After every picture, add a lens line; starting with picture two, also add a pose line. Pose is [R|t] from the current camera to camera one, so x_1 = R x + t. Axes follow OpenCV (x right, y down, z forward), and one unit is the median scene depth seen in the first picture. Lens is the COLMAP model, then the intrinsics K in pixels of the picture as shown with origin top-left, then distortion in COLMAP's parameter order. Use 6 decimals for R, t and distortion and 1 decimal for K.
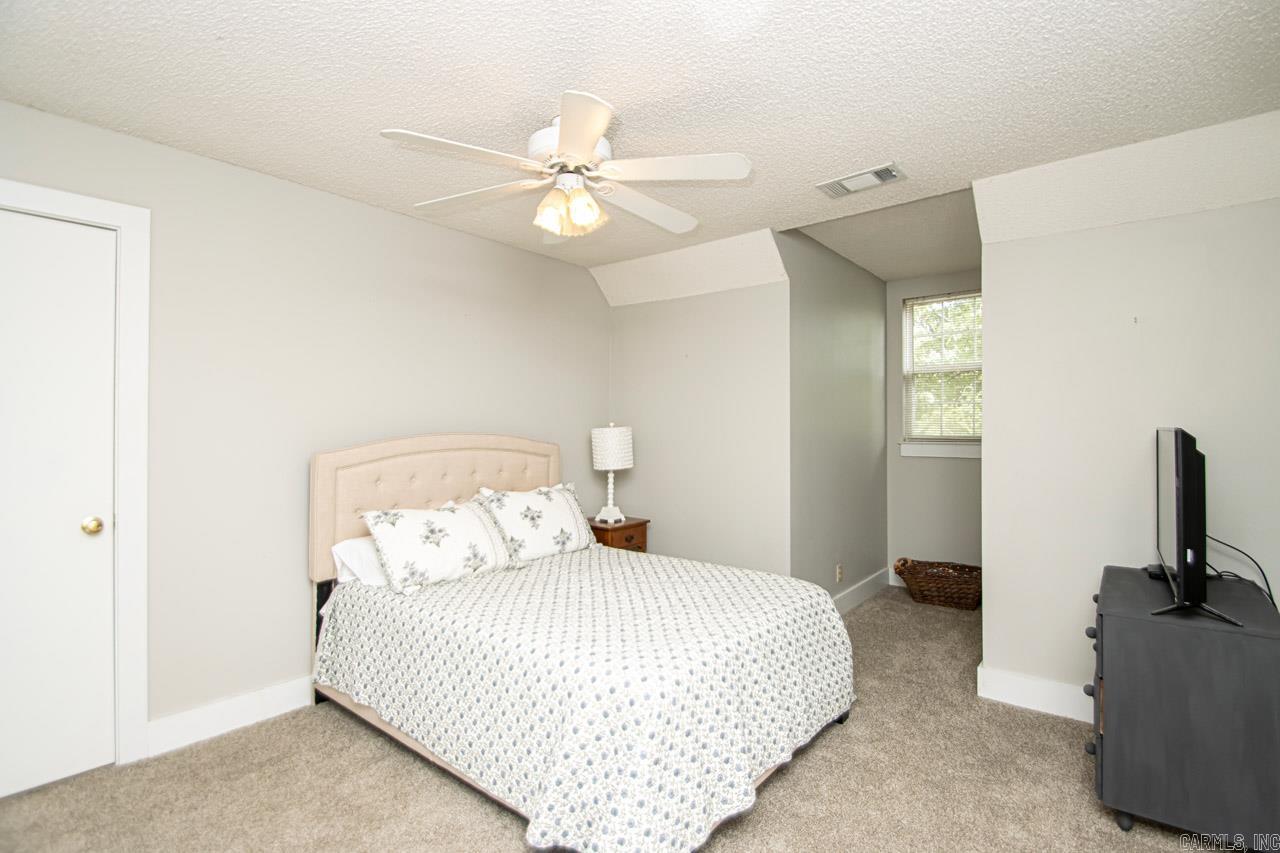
lens RADIAL K [[591.8, 0, 660.5], [0, 591.8, 426.7], [0, 0, 1]] dist [-0.000020, -0.000626]
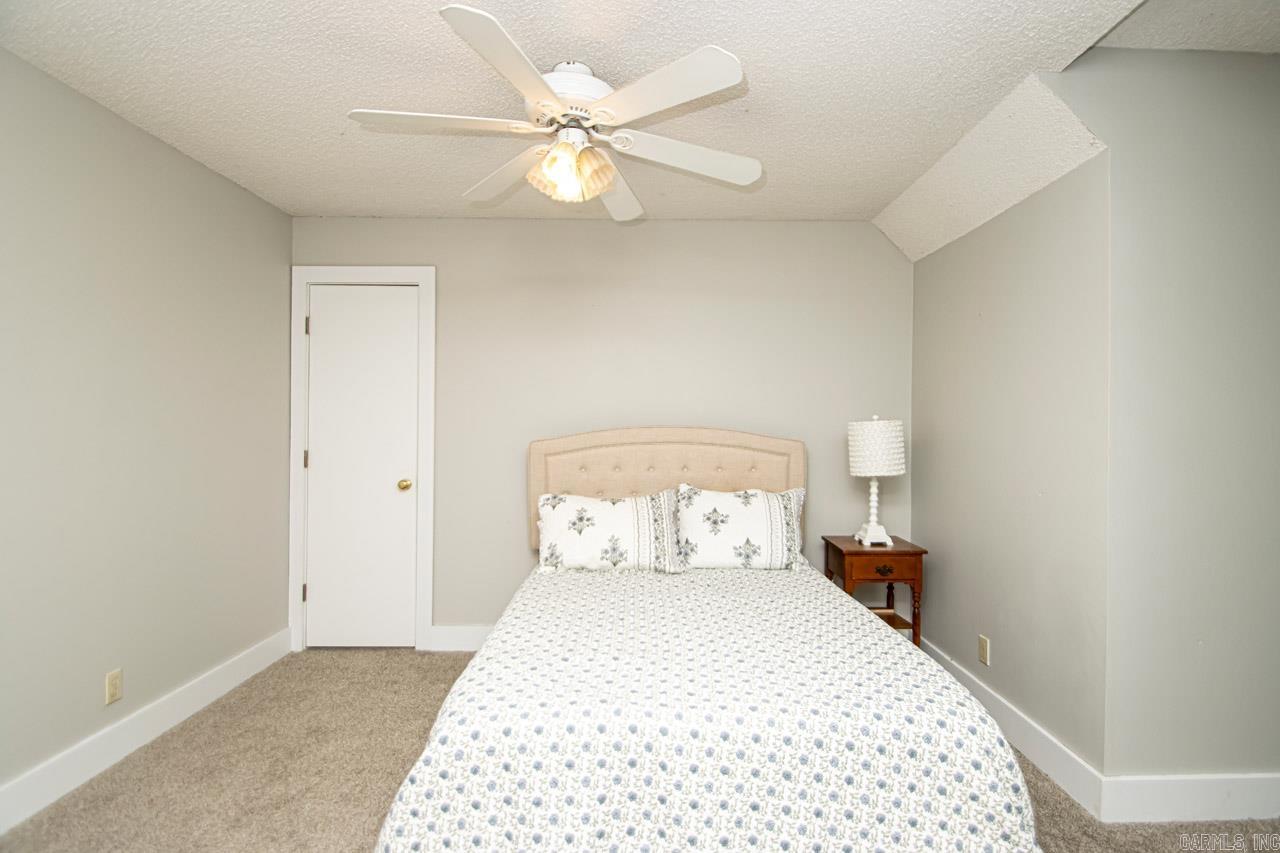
lens RADIAL K [[591.8, 0, 660.5], [0, 591.8, 426.7], [0, 0, 1]] dist [-0.000020, -0.000626]
pose [[0.633260, 0.000815, -0.773939, 0.411313], [-0.005060, 0.999982, -0.003087, 0.014625], [0.773922, 0.005871, 0.633253, 0.367025]]
